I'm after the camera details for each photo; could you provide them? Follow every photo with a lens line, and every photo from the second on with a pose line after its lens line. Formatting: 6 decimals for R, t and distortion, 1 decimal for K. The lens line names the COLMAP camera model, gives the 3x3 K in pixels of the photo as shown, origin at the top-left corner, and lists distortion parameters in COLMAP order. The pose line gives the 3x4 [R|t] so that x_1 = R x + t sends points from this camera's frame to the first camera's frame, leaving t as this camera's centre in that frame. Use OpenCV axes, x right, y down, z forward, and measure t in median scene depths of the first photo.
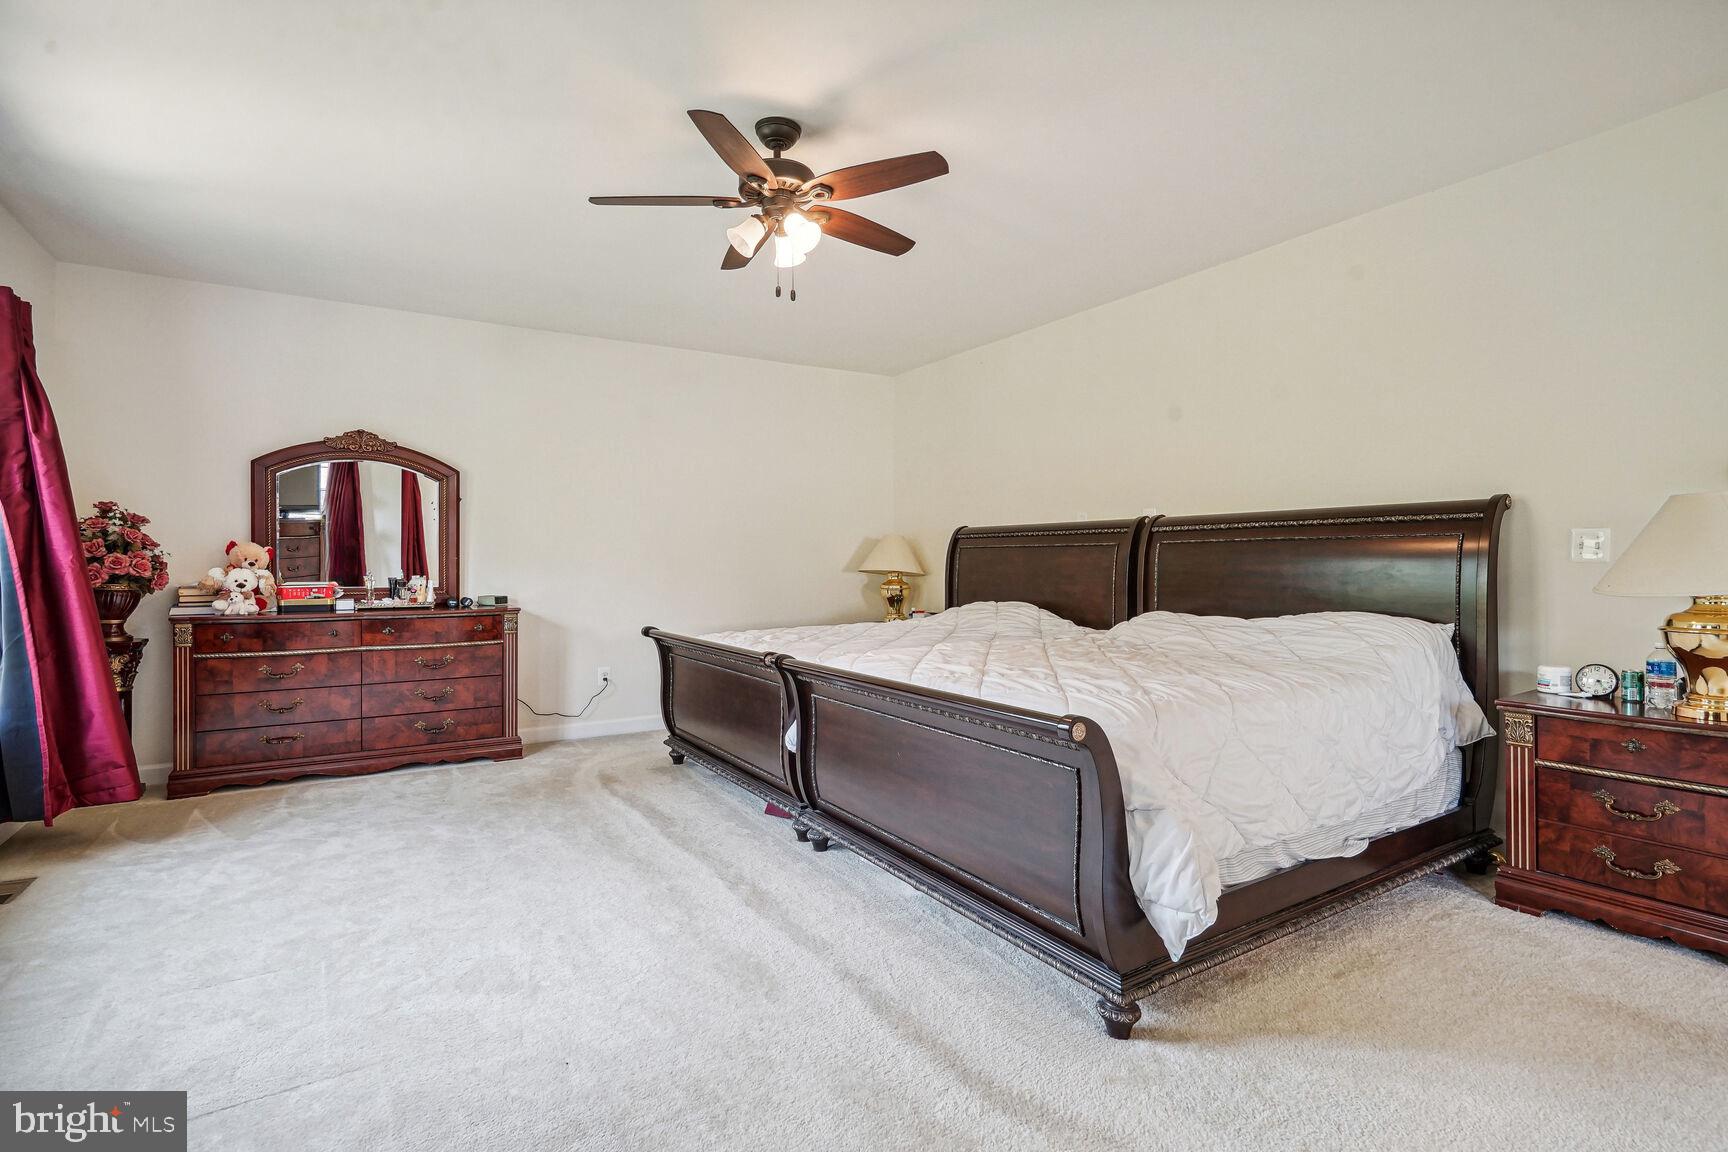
lens RADIAL K [[827.2, 0, 863.5], [0, 827.2, 568.5], [0, 0, 1]] dist [0.002071, 0.000156]
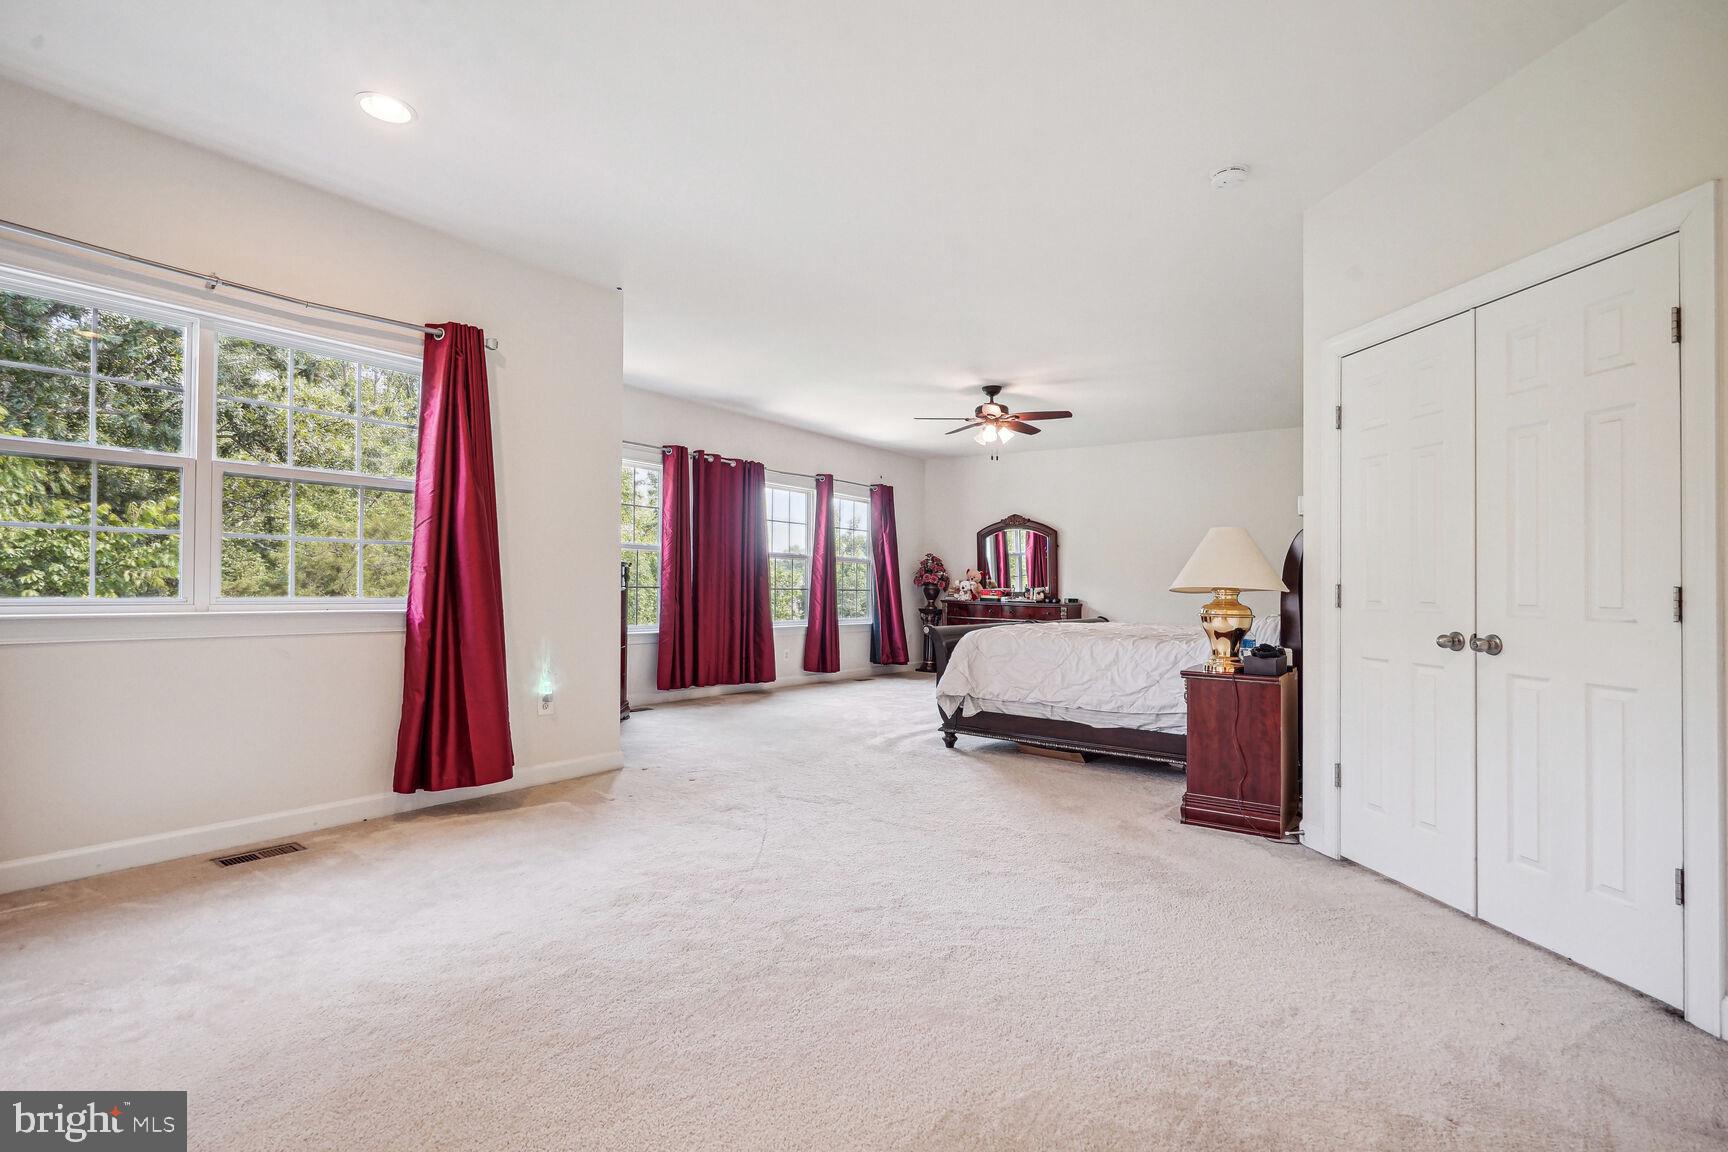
lens RADIAL K [[827.2, 0, 863.5], [0, 827.2, 568.5], [0, 0, 1]] dist [0.002071, 0.000156]
pose [[0.355425, -0.005183, -0.934690, 1.256820], [-0.029286, 0.999432, -0.016678, 0.012157], [0.934246, 0.033301, 0.355072, -0.085621]]
